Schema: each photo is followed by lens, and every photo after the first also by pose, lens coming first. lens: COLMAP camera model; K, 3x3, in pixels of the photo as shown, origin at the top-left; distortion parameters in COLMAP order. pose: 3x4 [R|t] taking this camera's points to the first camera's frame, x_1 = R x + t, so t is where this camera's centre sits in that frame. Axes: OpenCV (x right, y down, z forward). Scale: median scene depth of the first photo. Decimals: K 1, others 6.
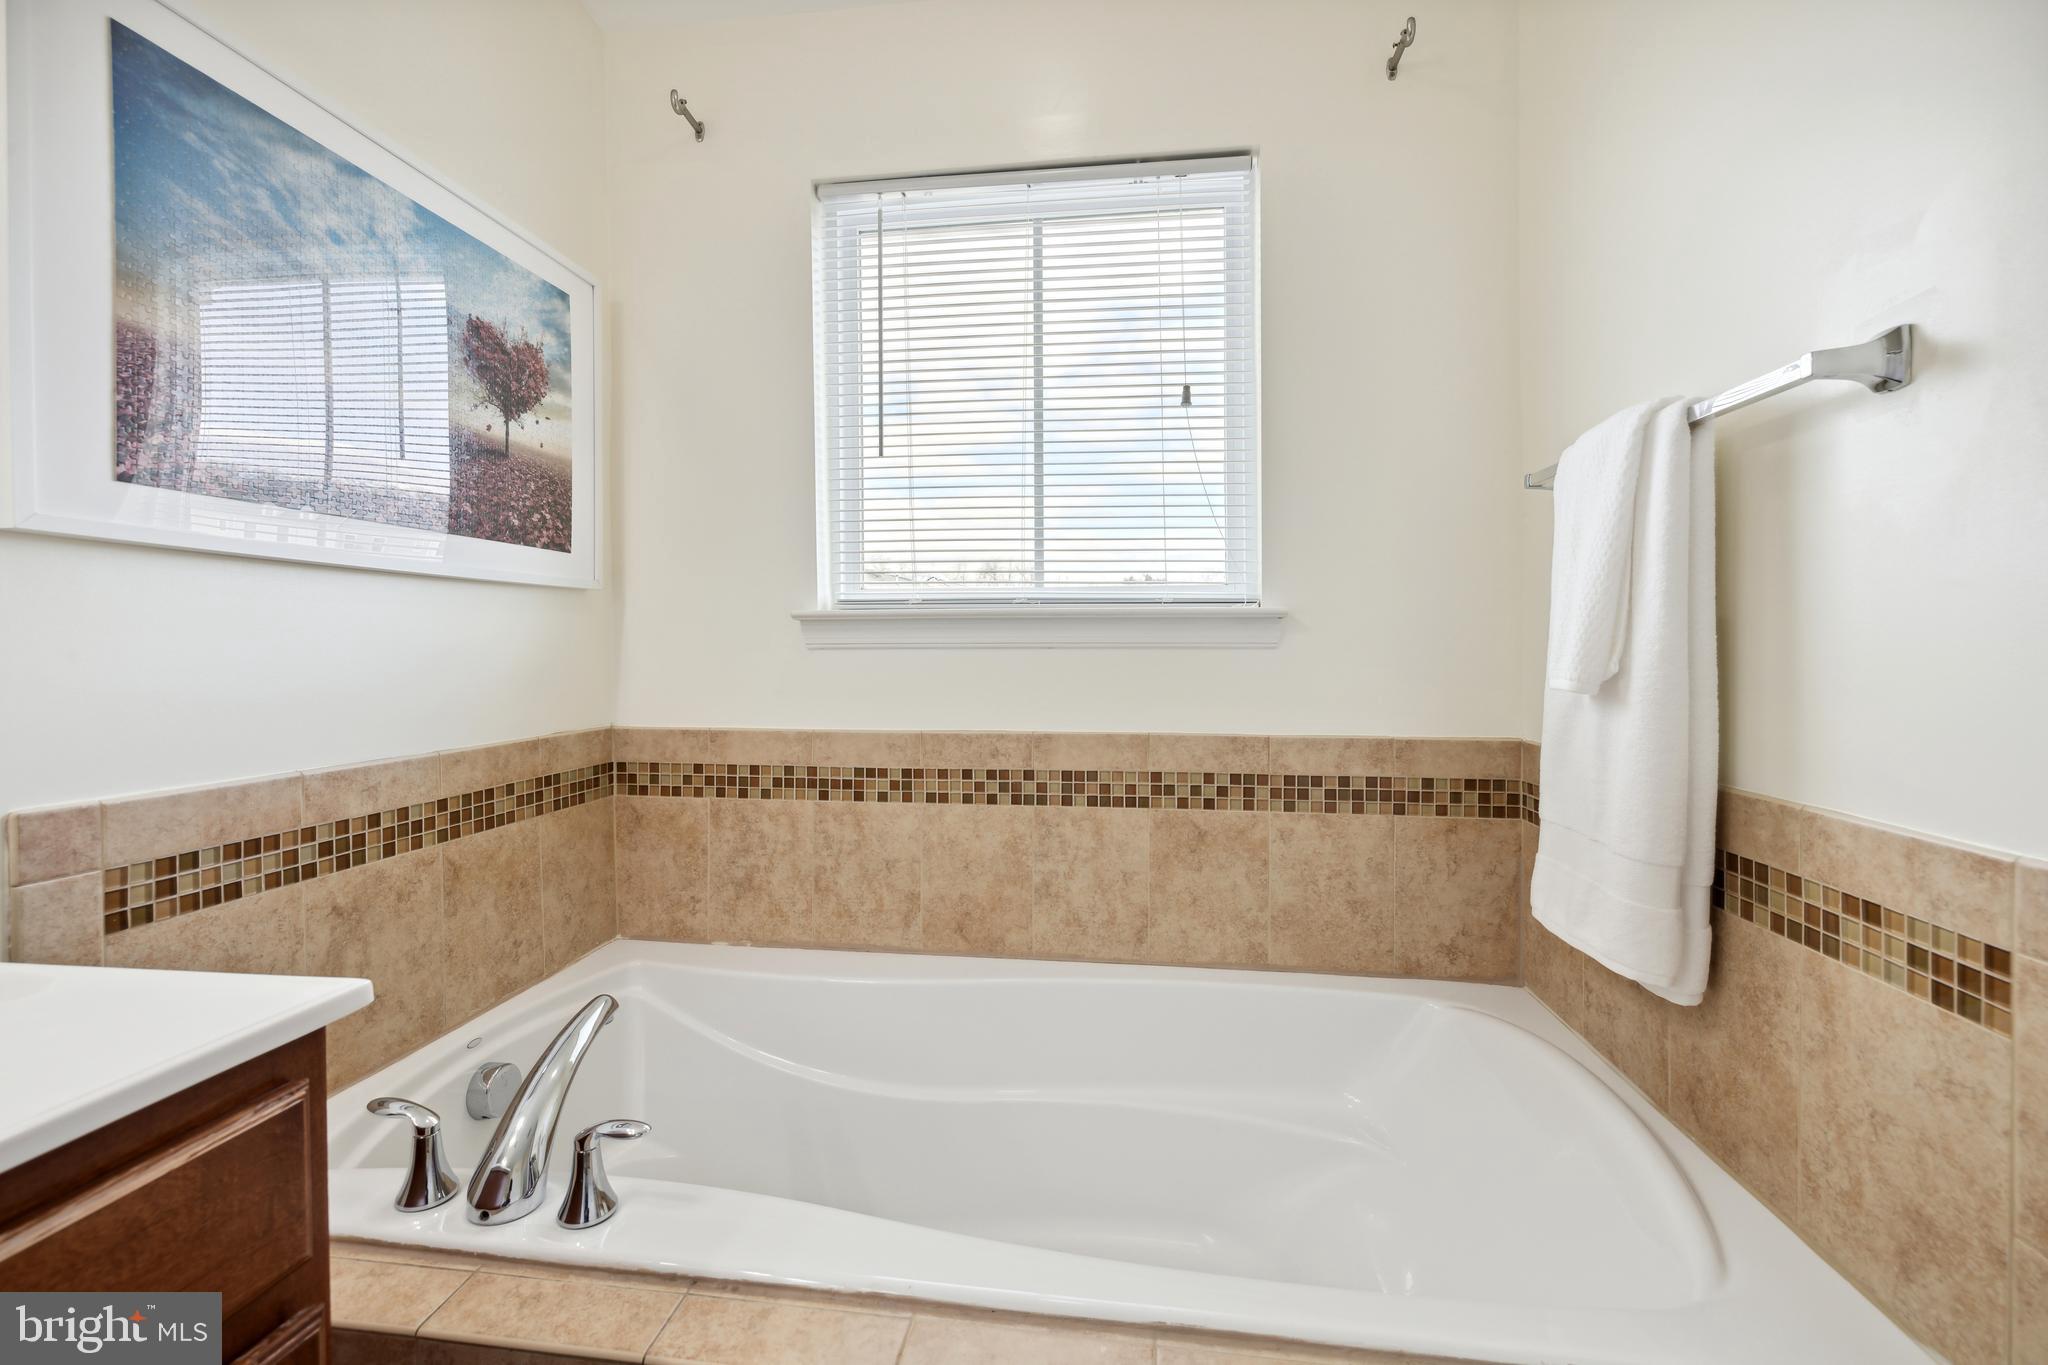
lens RADIAL K [[872.5, 0, 1025.4], [0, 872.5, 656.9], [0, 0, 1]] dist [-0.003080, -0.001061]
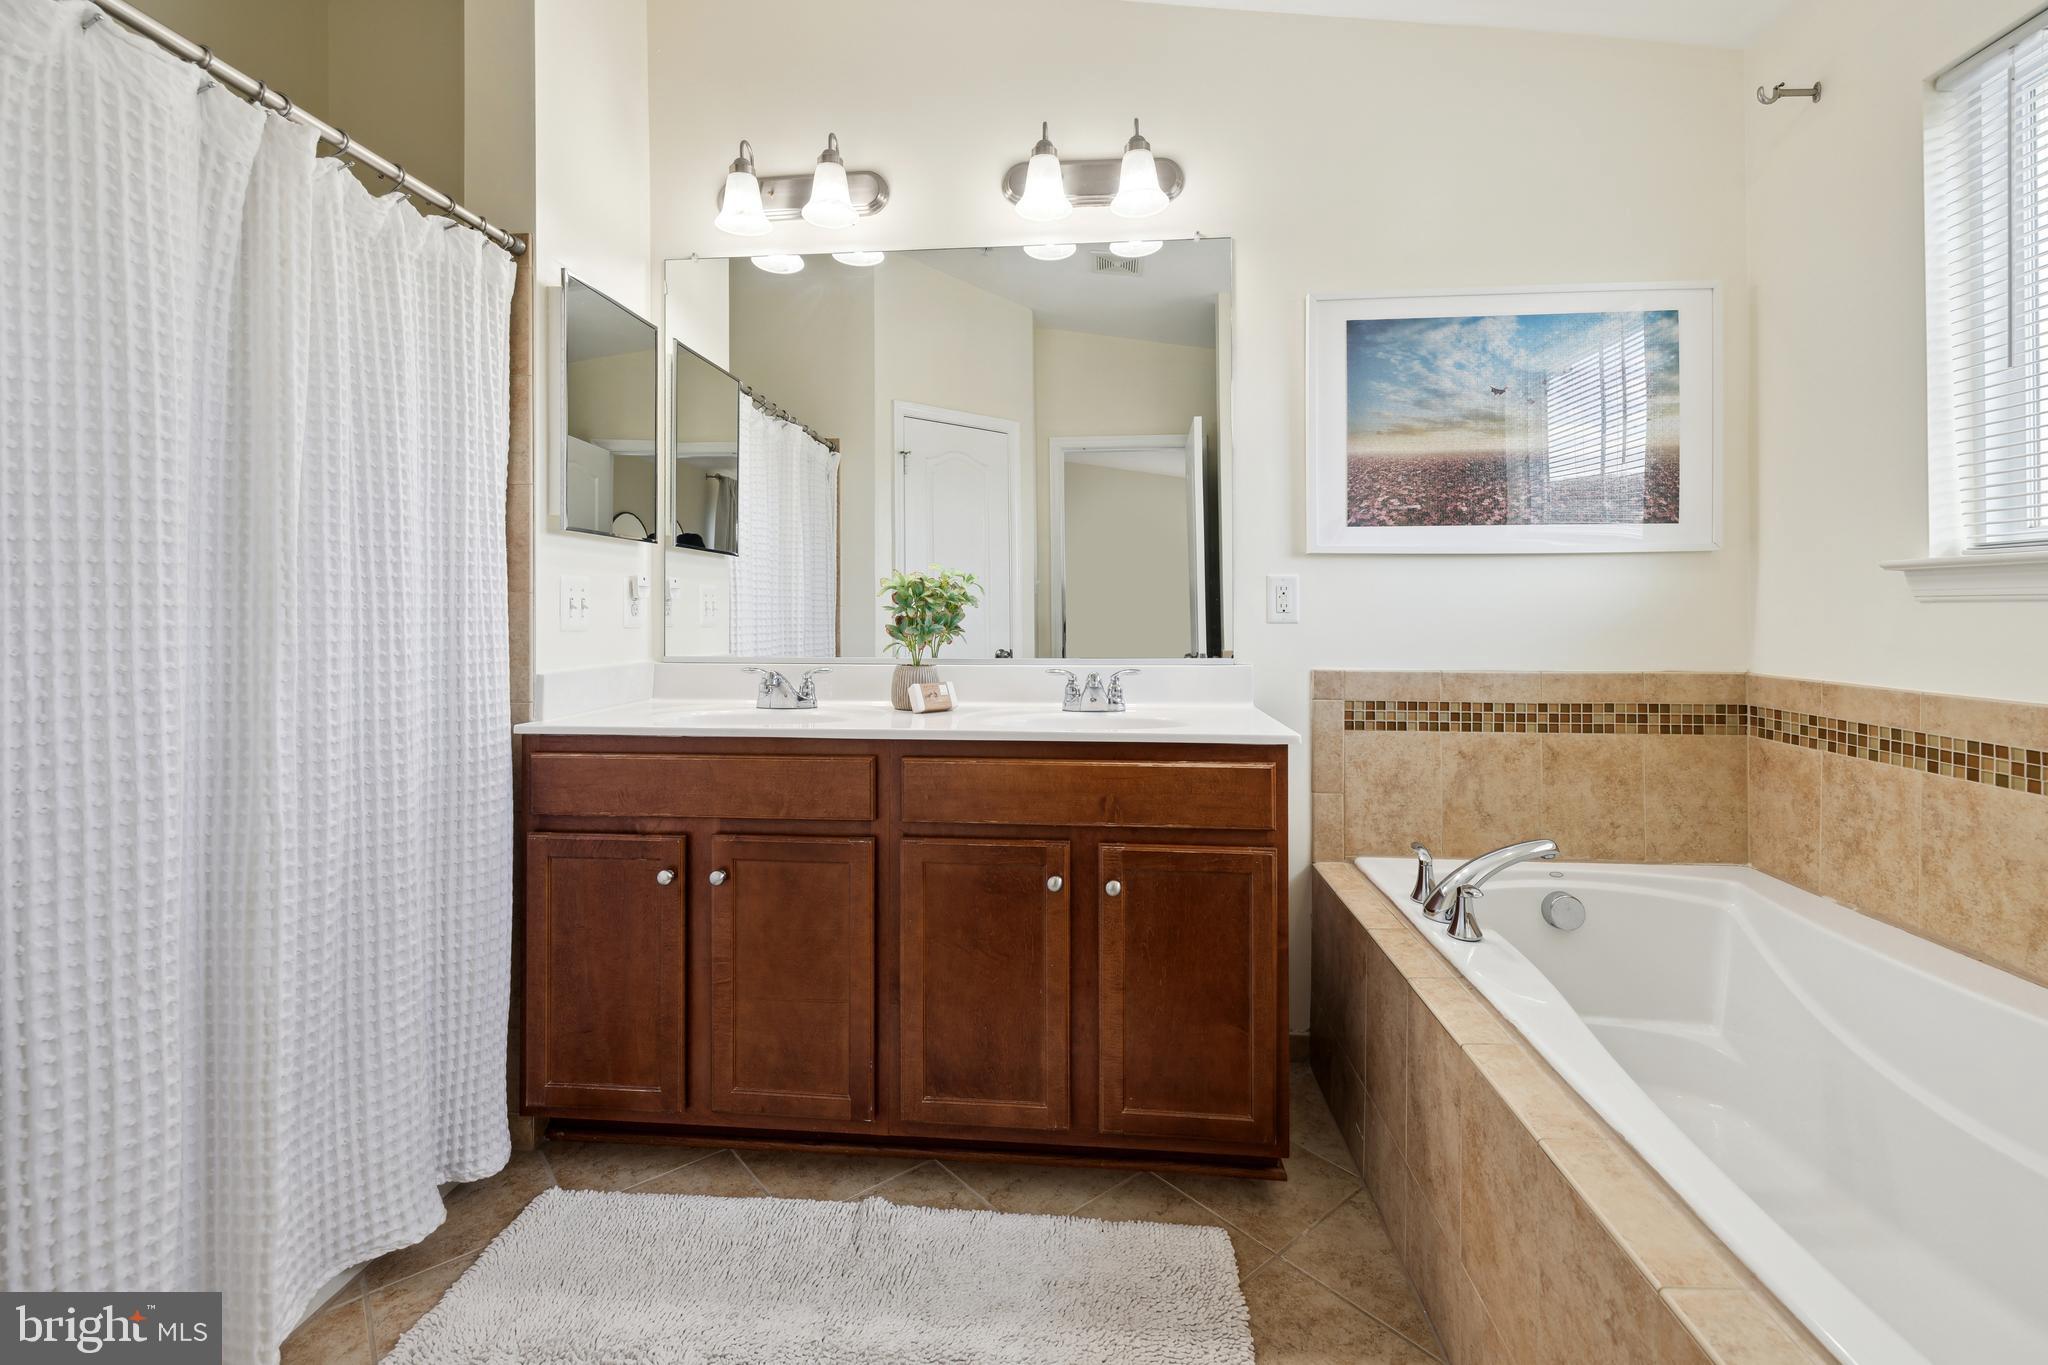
lens RADIAL K [[886.2, 0, 1021.0], [0, 886.2, 622.8], [0, 0, 1]] dist [0.001688, 0.000153]
pose [[0.043938, 0.019535, -0.998843, 0.635548], [-0.011687, 0.999750, 0.019039, 0.006023], [0.998966, 0.010837, 0.044156, 0.033514]]
